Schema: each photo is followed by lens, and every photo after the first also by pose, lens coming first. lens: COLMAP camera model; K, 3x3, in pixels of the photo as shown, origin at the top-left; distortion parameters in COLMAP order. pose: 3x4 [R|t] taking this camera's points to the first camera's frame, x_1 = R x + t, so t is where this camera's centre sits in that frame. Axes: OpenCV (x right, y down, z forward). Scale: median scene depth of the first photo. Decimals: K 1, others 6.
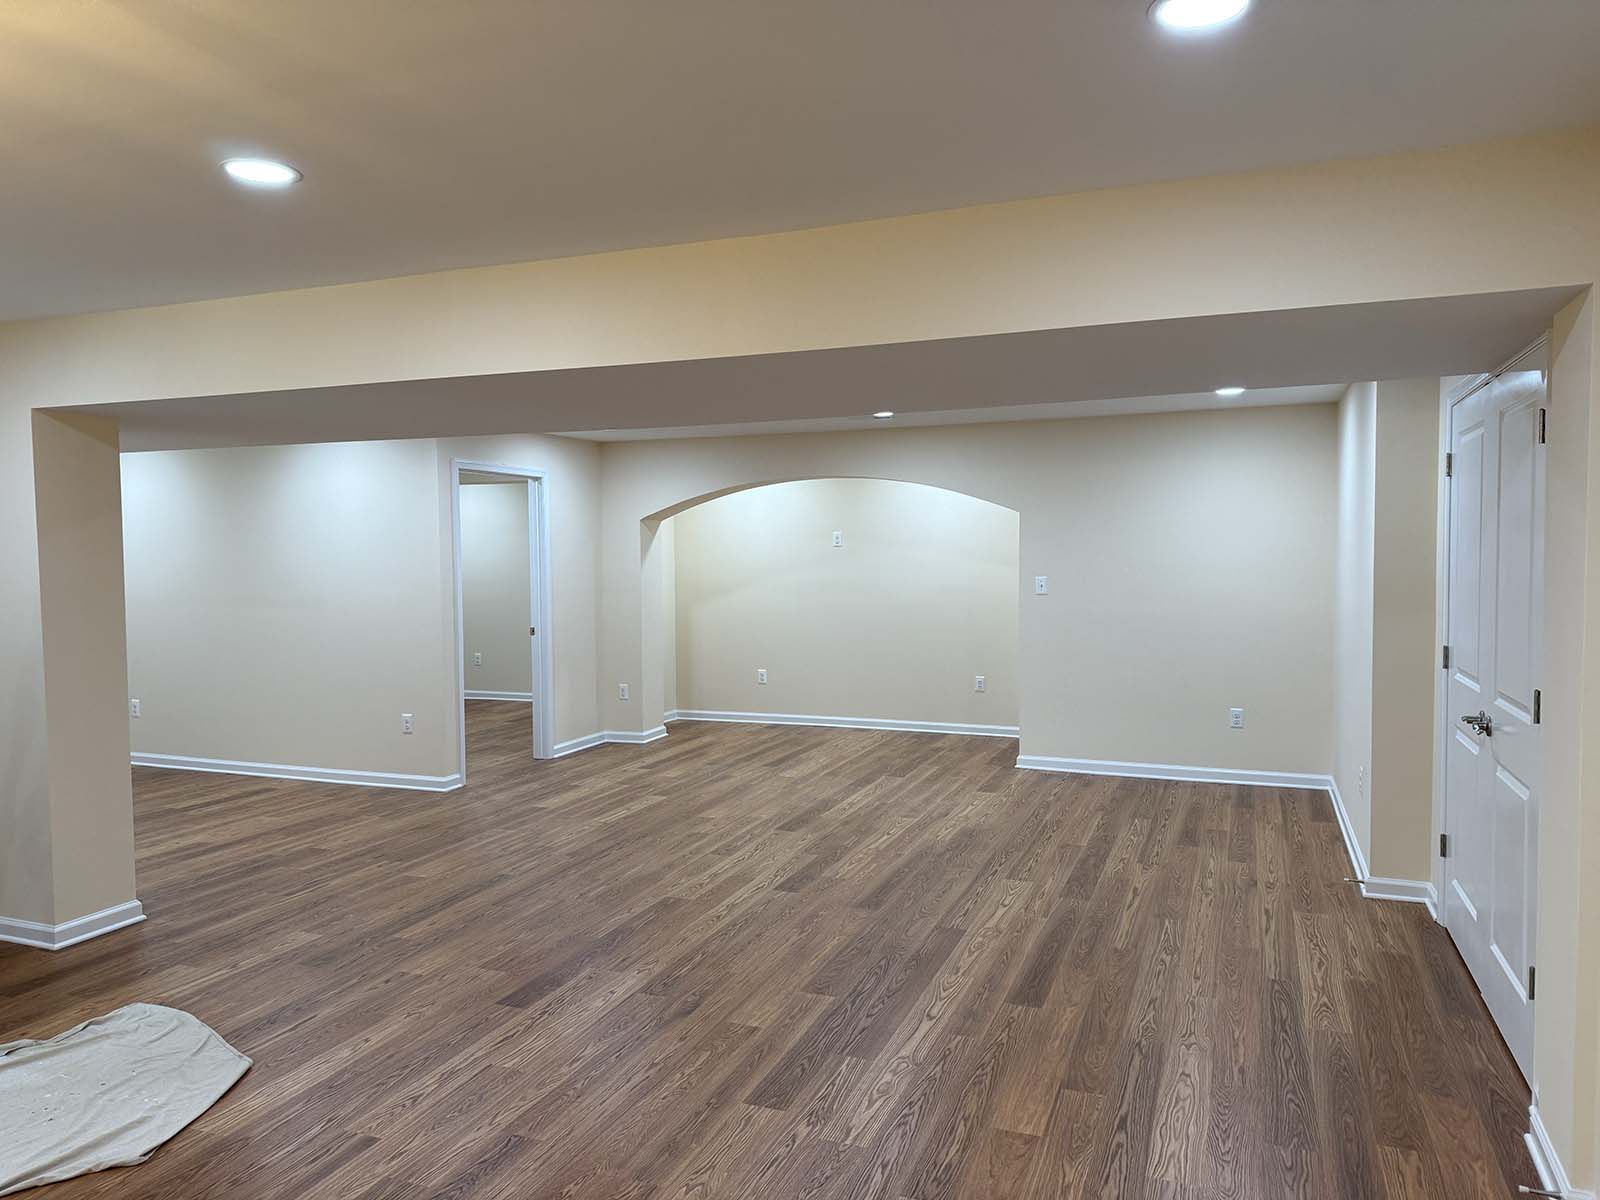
lens RADIAL K [[1117.2, 0, 800.0], [0, 1117.2, 600.0], [0, 0, 1]] dist [0.074927, -0.090413]
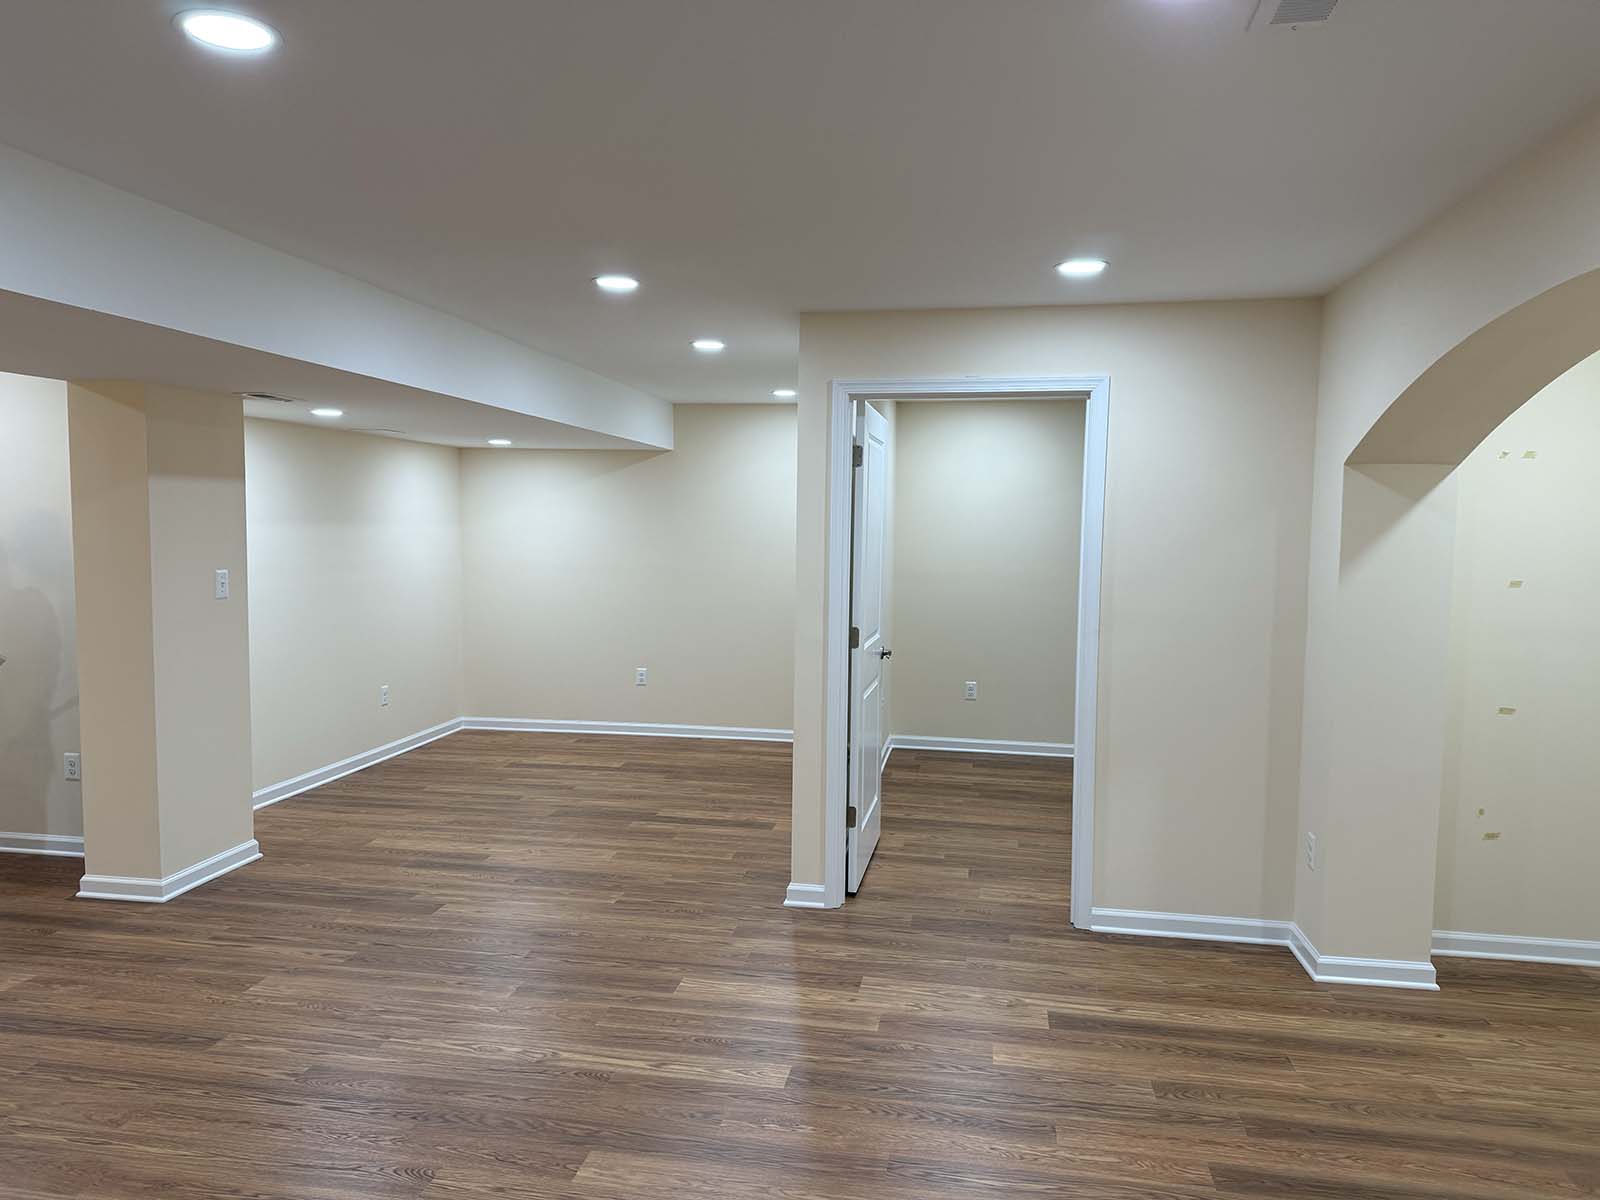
lens RADIAL K [[1117.2, 0, 800.0], [0, 1117.2, 600.0], [0, 0, 1]] dist [0.074927, -0.090413]
pose [[0.205609, 0.076675, -0.975626, 0.422092], [-0.059724, 0.996051, 0.065693, -0.064594], [0.976810, 0.044761, 0.209376, 1.236291]]
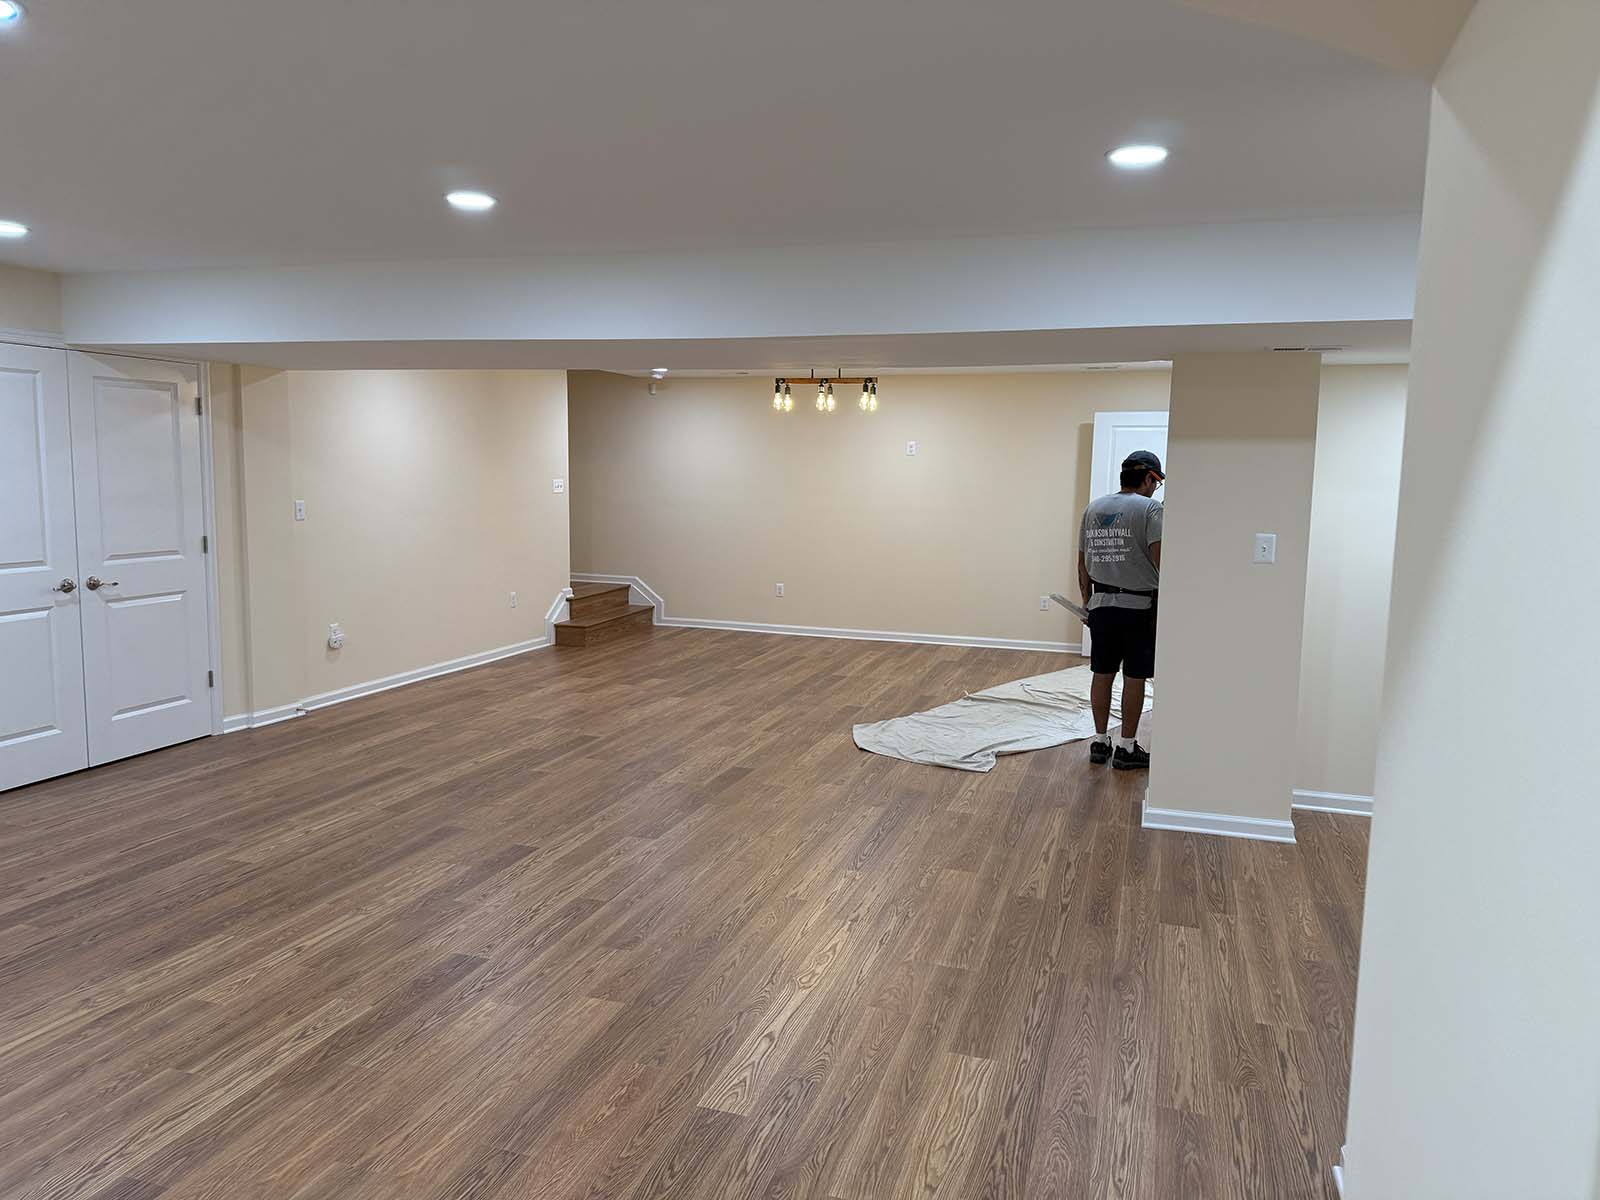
lens RADIAL K [[1117.2, 0, 800.0], [0, 1117.2, 600.0], [0, 0, 1]] dist [0.074927, -0.090413]
pose [[-0.997951, -0.003751, -0.063872, -0.175932], [-0.014006, 0.986874, 0.160884, -0.090283], [0.062430, 0.161449, -0.984904, 1.873928]]
